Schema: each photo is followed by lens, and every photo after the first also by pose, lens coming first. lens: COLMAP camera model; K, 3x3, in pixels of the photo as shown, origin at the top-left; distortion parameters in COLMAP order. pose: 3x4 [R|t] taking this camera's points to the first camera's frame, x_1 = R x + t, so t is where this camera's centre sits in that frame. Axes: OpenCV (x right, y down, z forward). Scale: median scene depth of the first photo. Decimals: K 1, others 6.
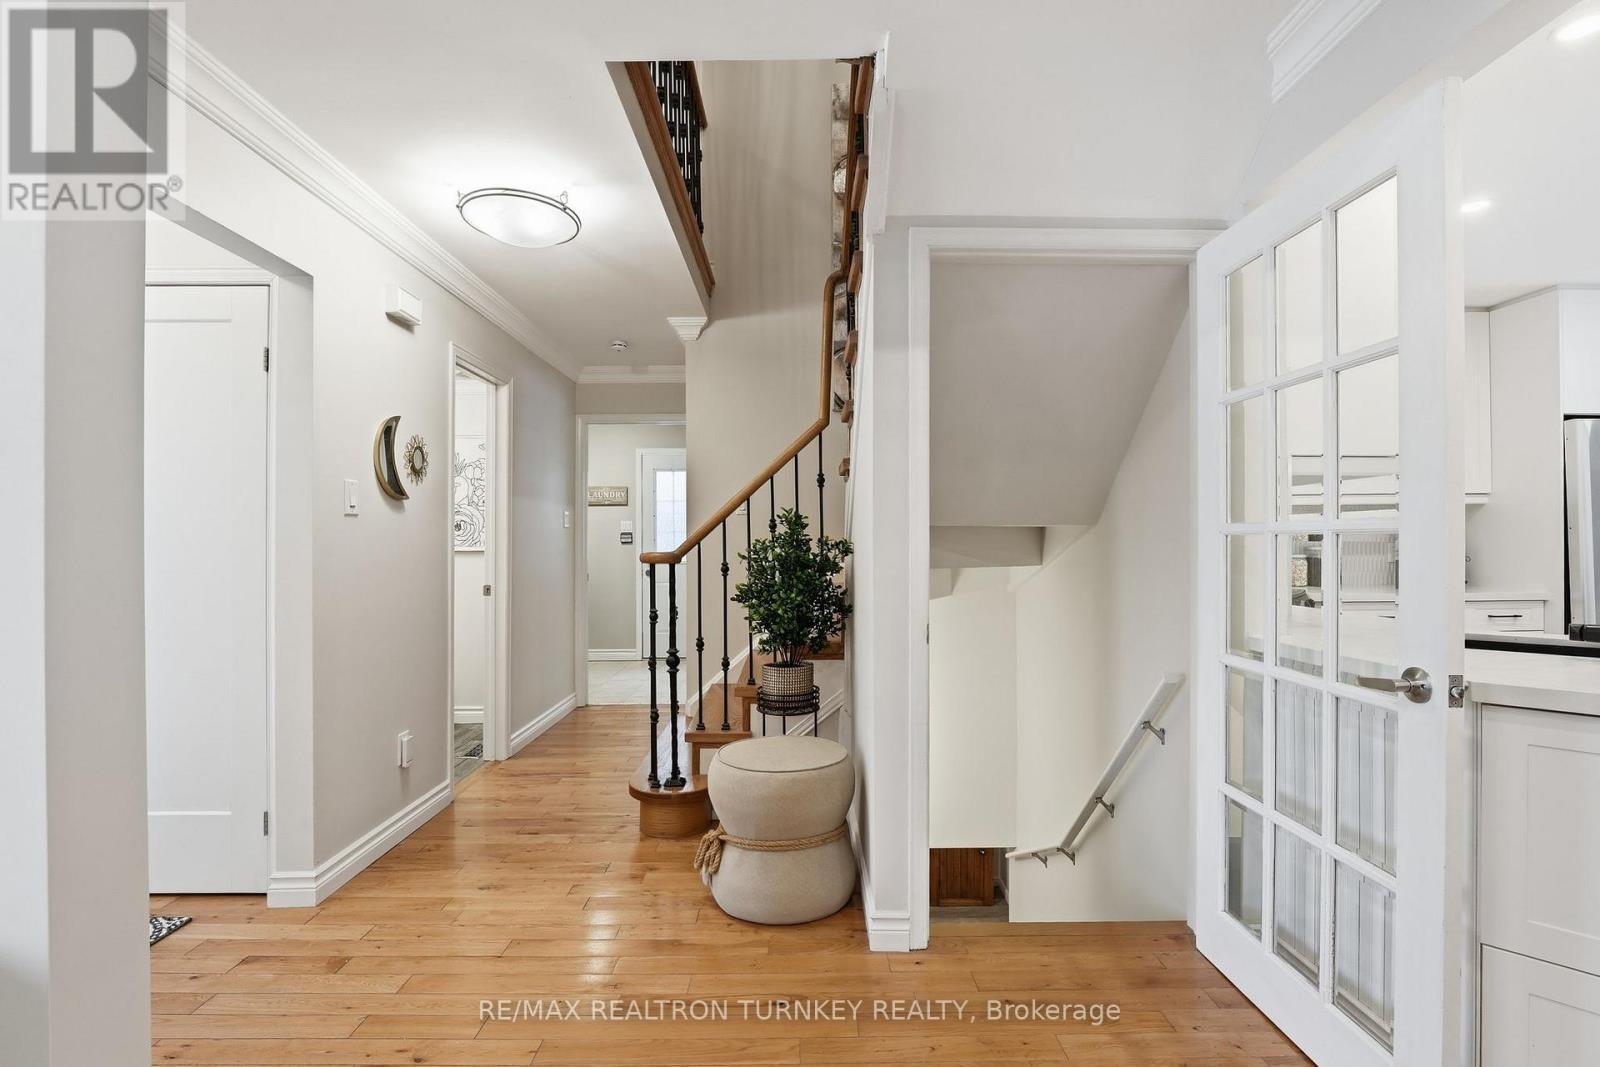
lens RADIAL K [[737.6, 0, 802.6], [0, 737.6, 543.8], [0, 0, 1]] dist [-0.017147, 0.000479]
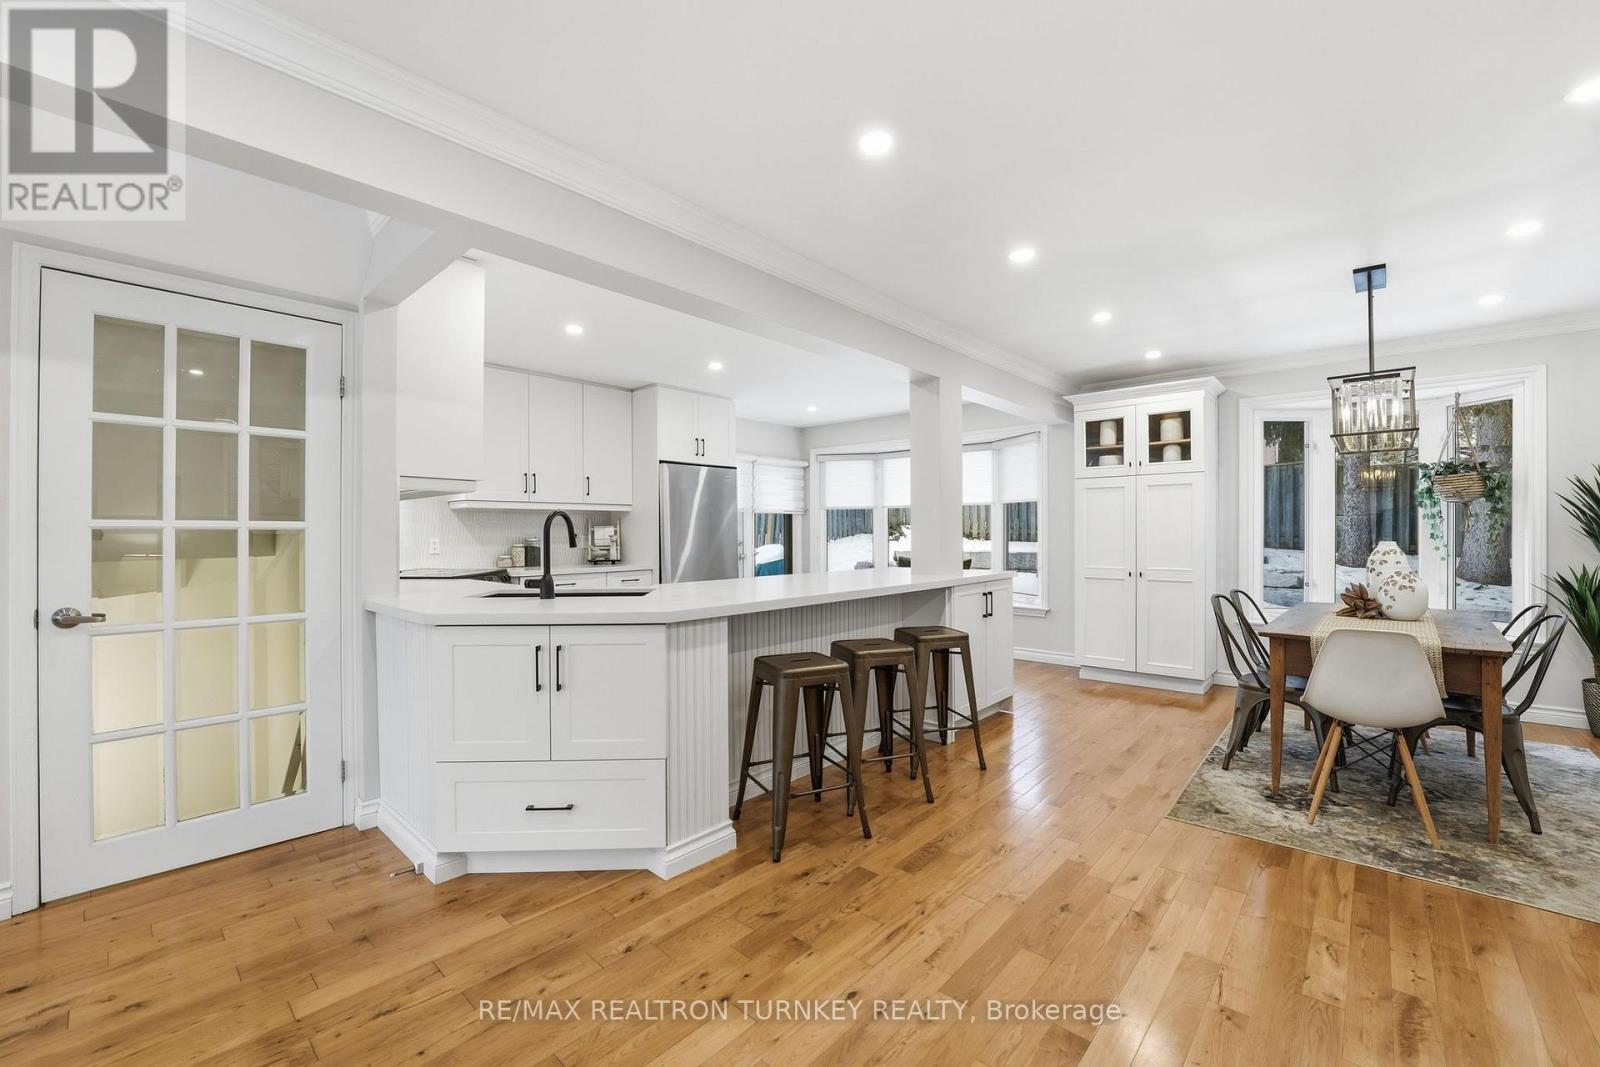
lens RADIAL K [[653.9, 0, 809.7], [0, 653.9, 531.9], [0, 0, 1]] dist [-0.035148, 0.005795]
pose [[0.660907, 0.002329, 0.750465, 0.170077], [0.005317, 0.999956, -0.007786, 0.005359], [-0.750449, 0.009136, 0.660865, -0.349497]]
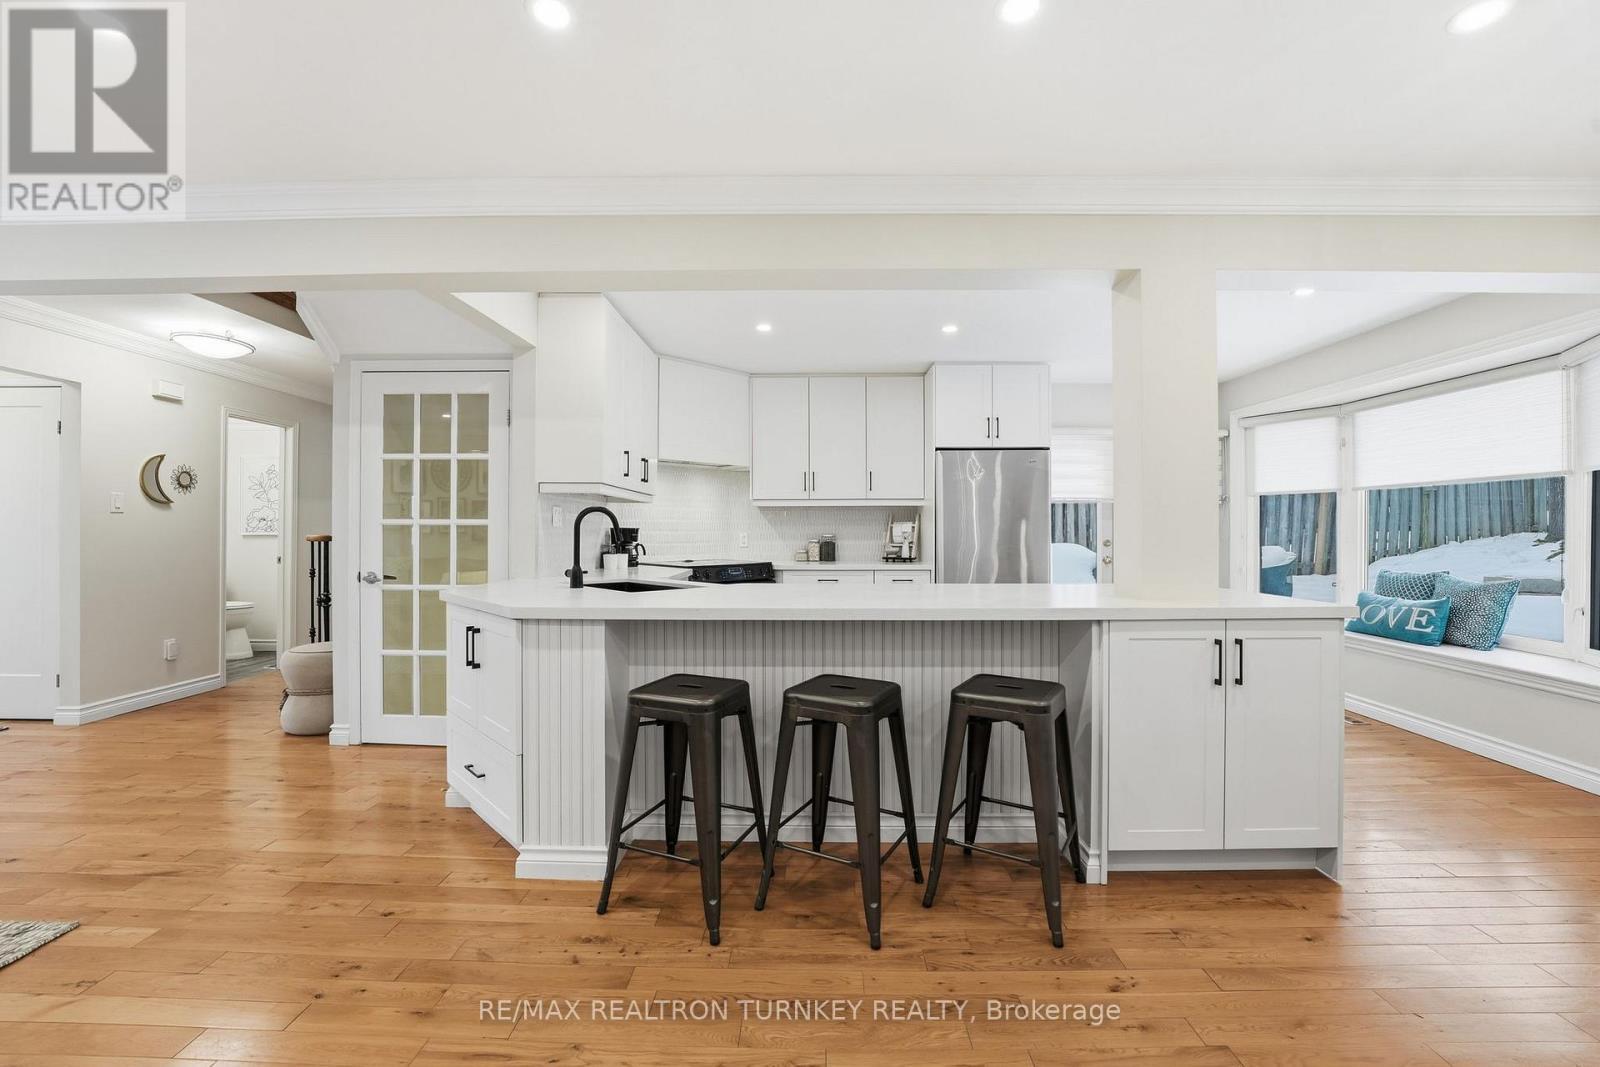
lens RADIAL K [[653.9, 0, 807.3], [0, 653.9, 532.2], [0, 0, 1]] dist [-0.035148, 0.005795]
pose [[0.999886, 0.004071, -0.014538, 0.981735], [-0.004127, 0.999984, -0.003859, 0.007069], [0.014522, 0.003919, 0.999887, -0.463462]]
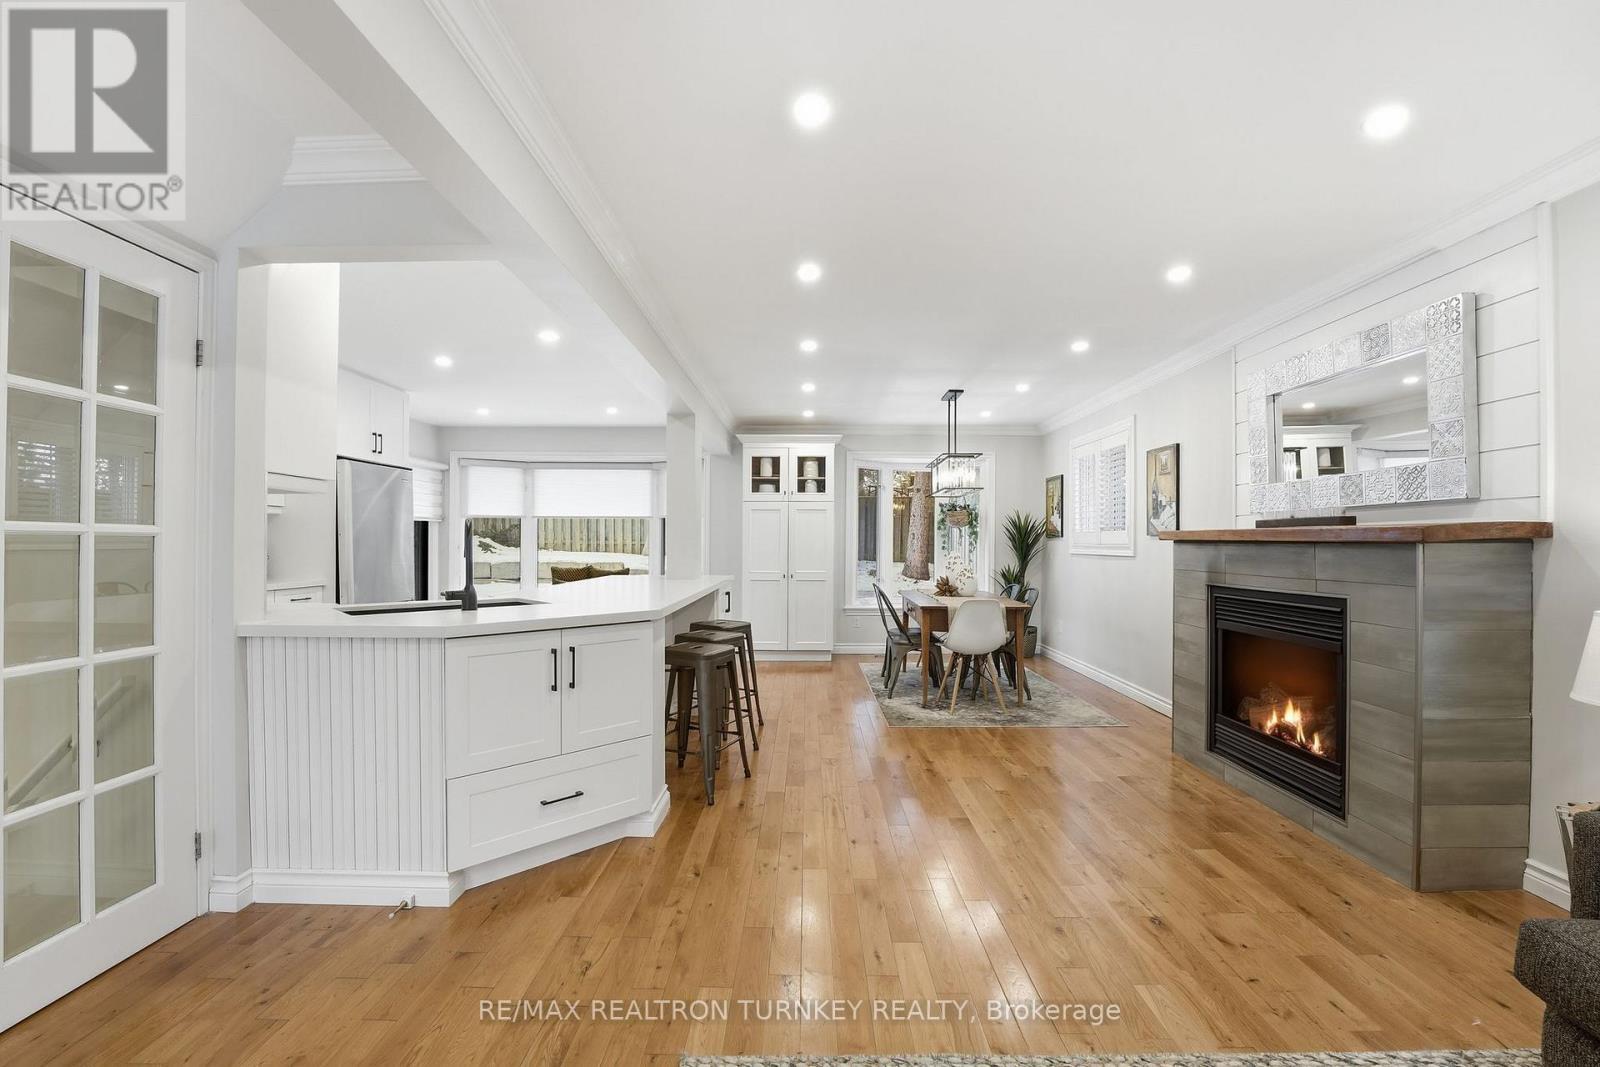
lens RADIAL K [[653.9, 0, 813.0], [0, 653.9, 543.0], [0, 0, 1]] dist [-0.035148, 0.005795]
pose [[-0.000598, 0.004013, 0.999992, -0.278359], [0.000356, 0.999992, -0.004012, 0.001983], [-1.000000, 0.000353, -0.000600, 0.063471]]
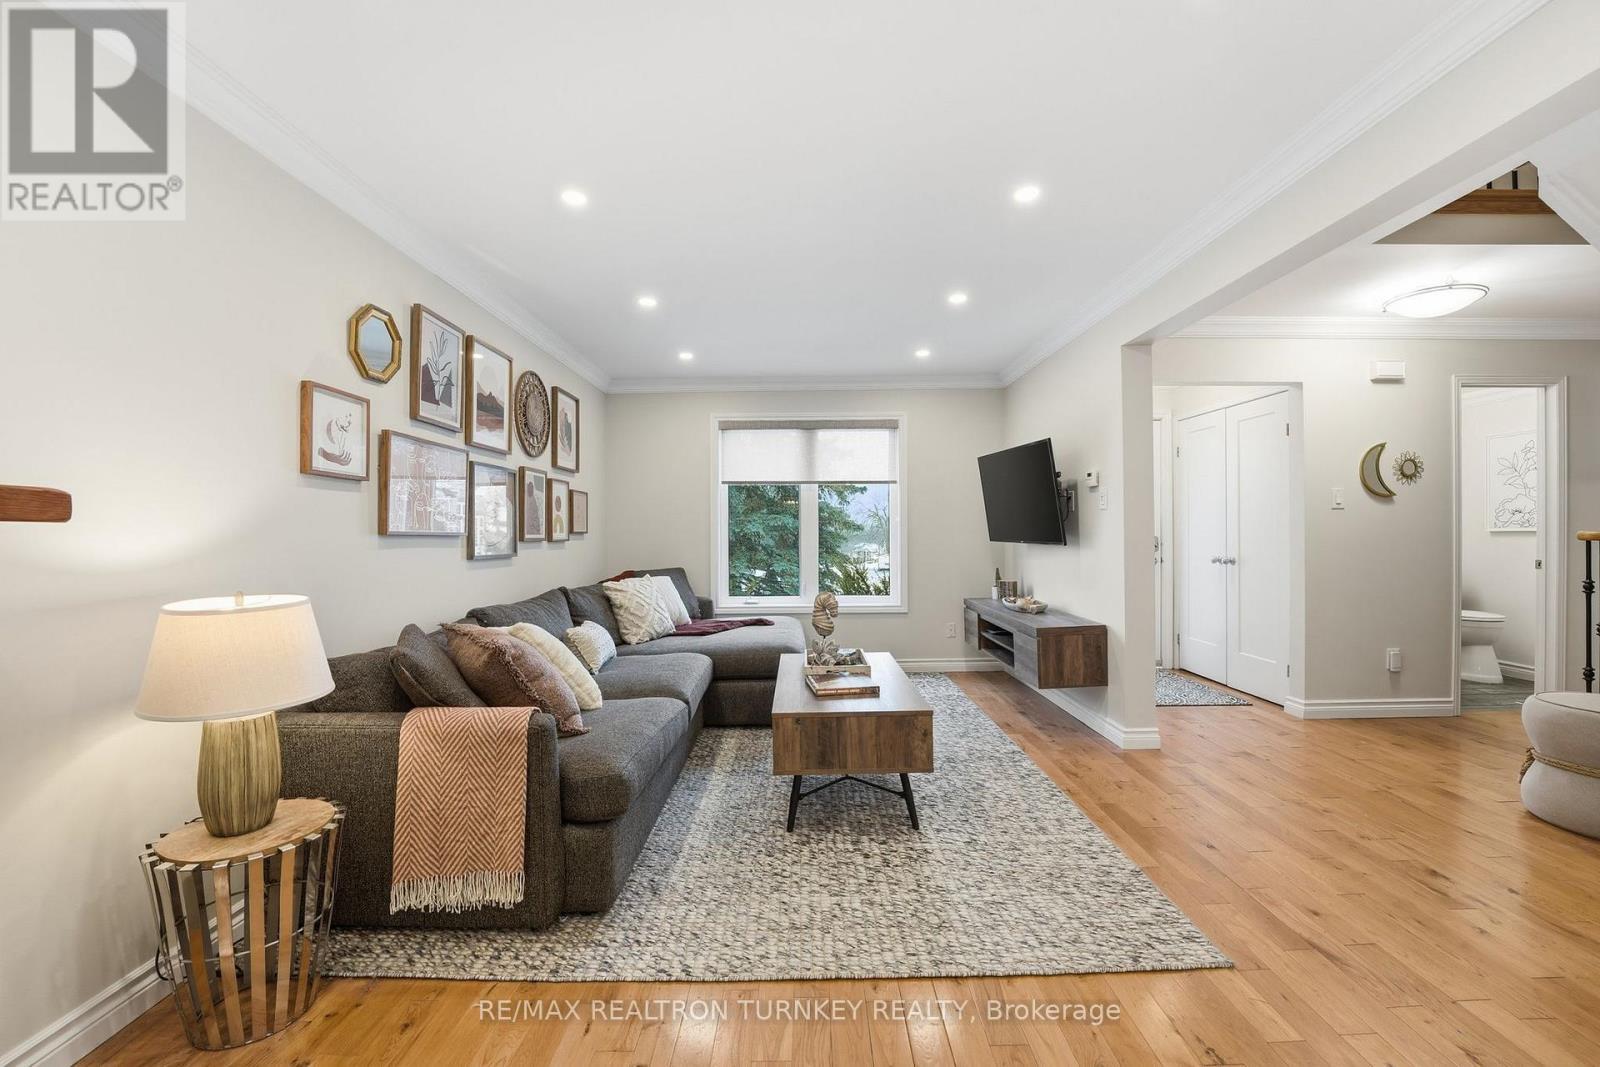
lens RADIAL K [[653.9, 0, 804.1], [0, 653.9, 530.3], [0, 0, 1]] dist [-0.035148, 0.005795]
pose [[-0.012220, 0.001835, -0.999924, 0.816932], [0.004577, 0.999988, 0.001779, 0.002833], [0.999915, -0.004555, -0.012229, -0.214546]]
